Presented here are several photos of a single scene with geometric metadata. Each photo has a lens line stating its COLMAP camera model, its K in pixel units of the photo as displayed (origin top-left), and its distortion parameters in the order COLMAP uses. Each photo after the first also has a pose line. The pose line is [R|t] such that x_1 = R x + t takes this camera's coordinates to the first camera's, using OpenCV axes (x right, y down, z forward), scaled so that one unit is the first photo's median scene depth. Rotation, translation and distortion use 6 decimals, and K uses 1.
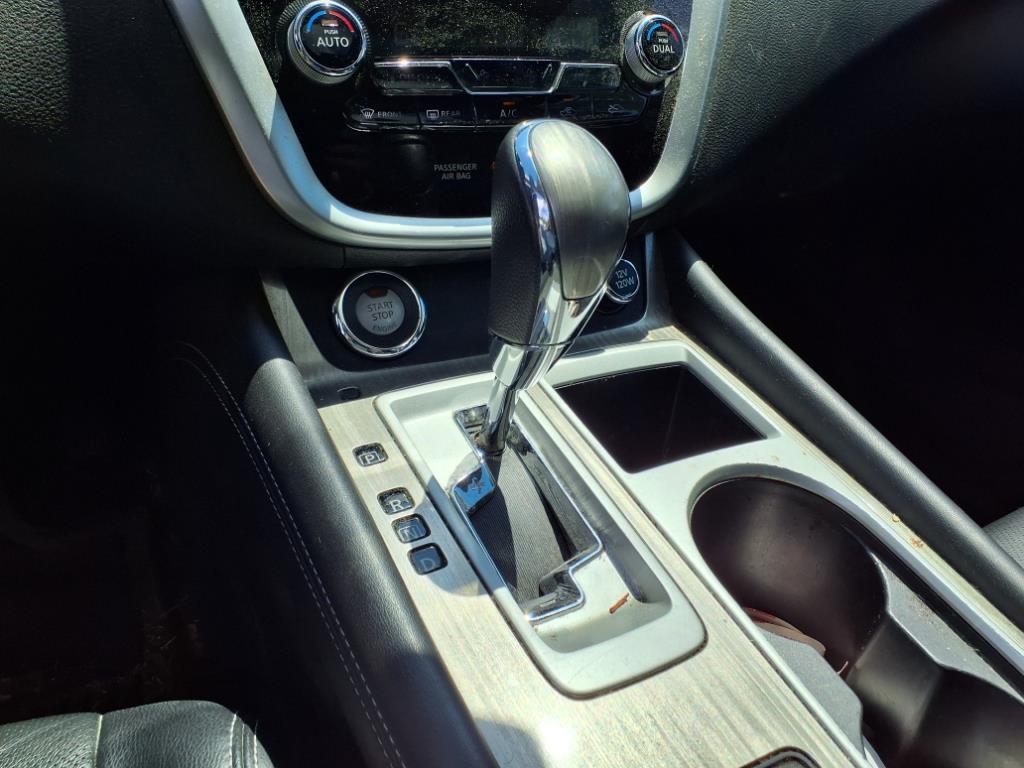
lens RADIAL K [[817.9, 0, 512.0], [0, 817.9, 384.0], [0, 0, 1]] dist [0.058871, -0.118966]
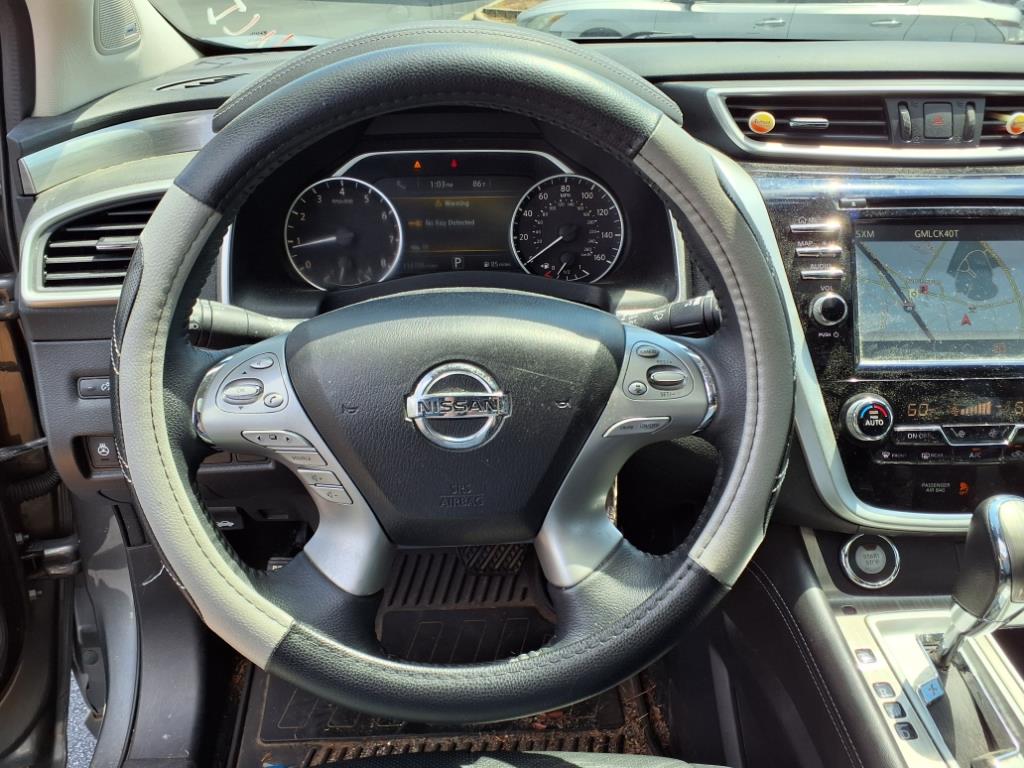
lens RADIAL K [[799.5, 0, 512.0], [0, 799.5, 384.0], [0, 0, 1]] dist [0.089960, -0.126931]
pose [[0.905681, 0.101393, -0.411657, -0.189089], [-0.144790, 0.986574, -0.075552, -0.219994], [0.398470, 0.128030, 0.908202, -0.828085]]
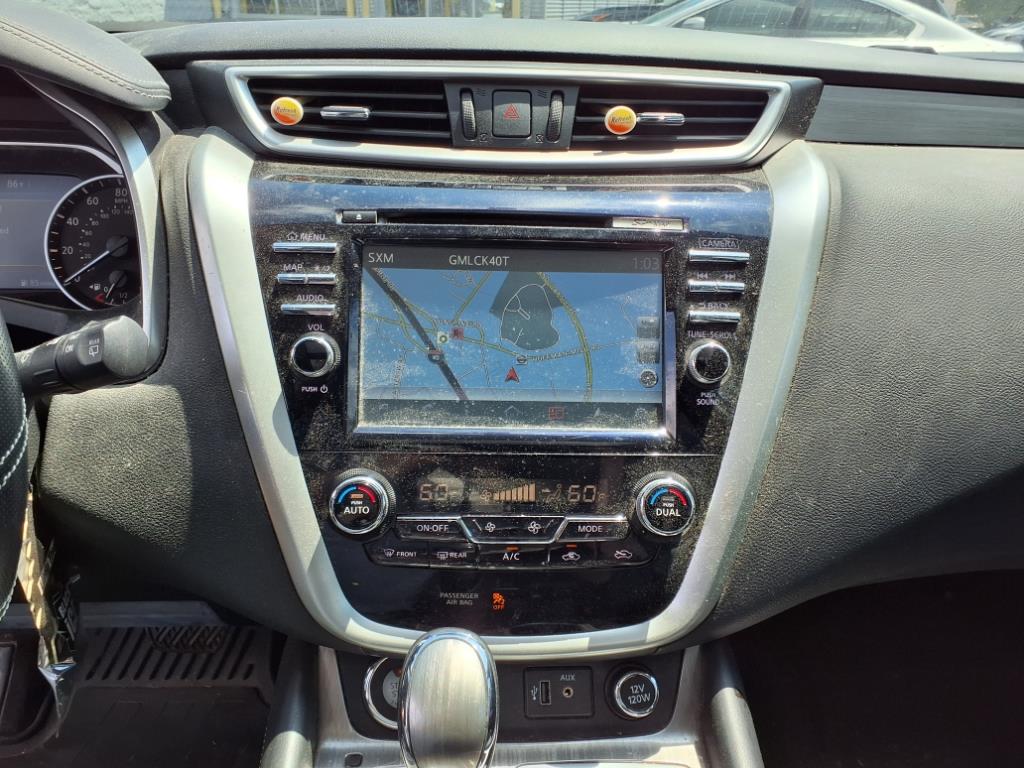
lens RADIAL K [[799.5, 0, 512.0], [0, 799.5, 384.0], [0, 0, 1]] dist [0.089960, -0.126931]
pose [[0.887782, 0.113869, -0.445956, 0.497300], [-0.177339, 0.978731, -0.103129, -0.463479], [0.424727, 0.170642, 0.889094, -0.076519]]
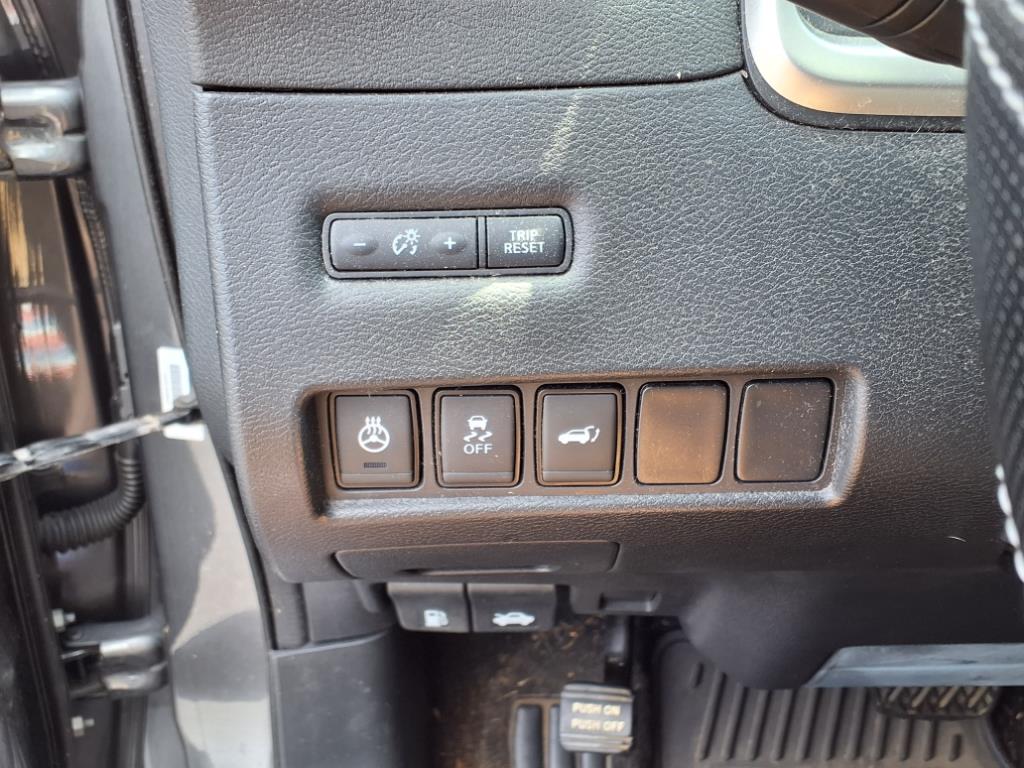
lens RADIAL K [[979.2, 0, 508.1], [0, 979.2, 366.7], [0, 0, 1]] dist [0.197641, -0.463813]
pose [[0.867154, 0.101264, -0.487636, -1.200355], [-0.164918, 0.982257, -0.089294, -0.092981], [0.469942, 0.157852, 0.868468, -0.201051]]
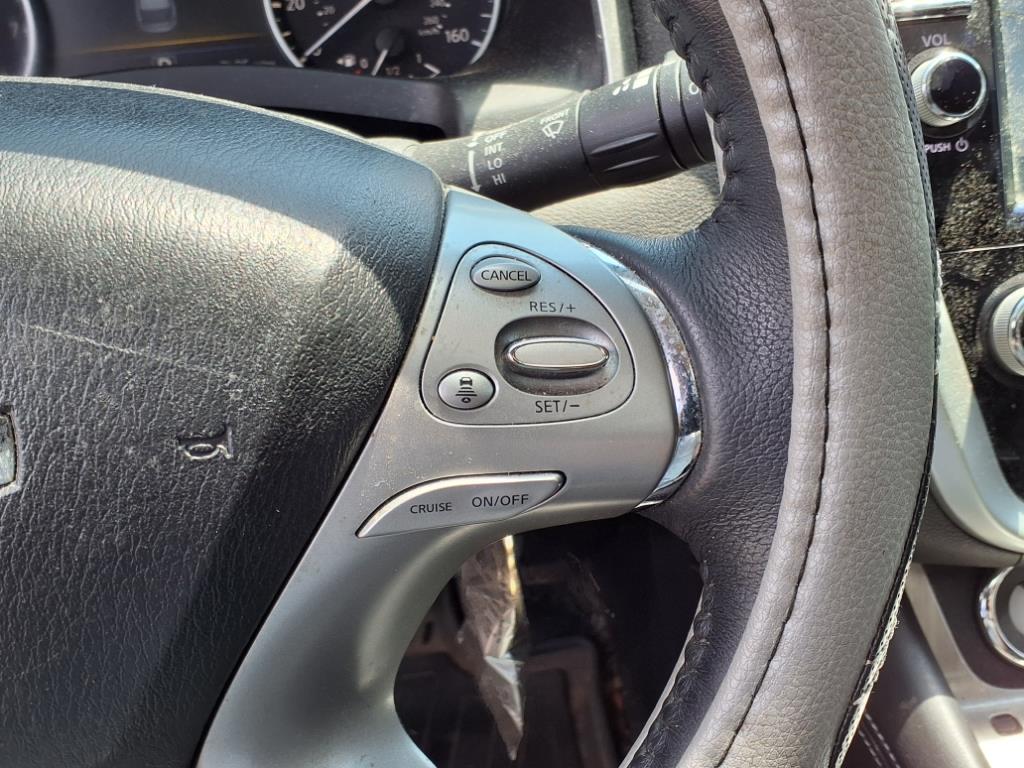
lens RADIAL K [[1023.2, 0, 512.0], [0, 1023.2, 384.0], [0, 0, 1]] dist [-0.007388, -0.025194]
pose [[0.930586, 0.056895, -0.361624, -0.309425], [-0.055374, 0.998359, 0.014576, -0.311917], [0.361860, 0.006460, 0.932210, -0.107837]]
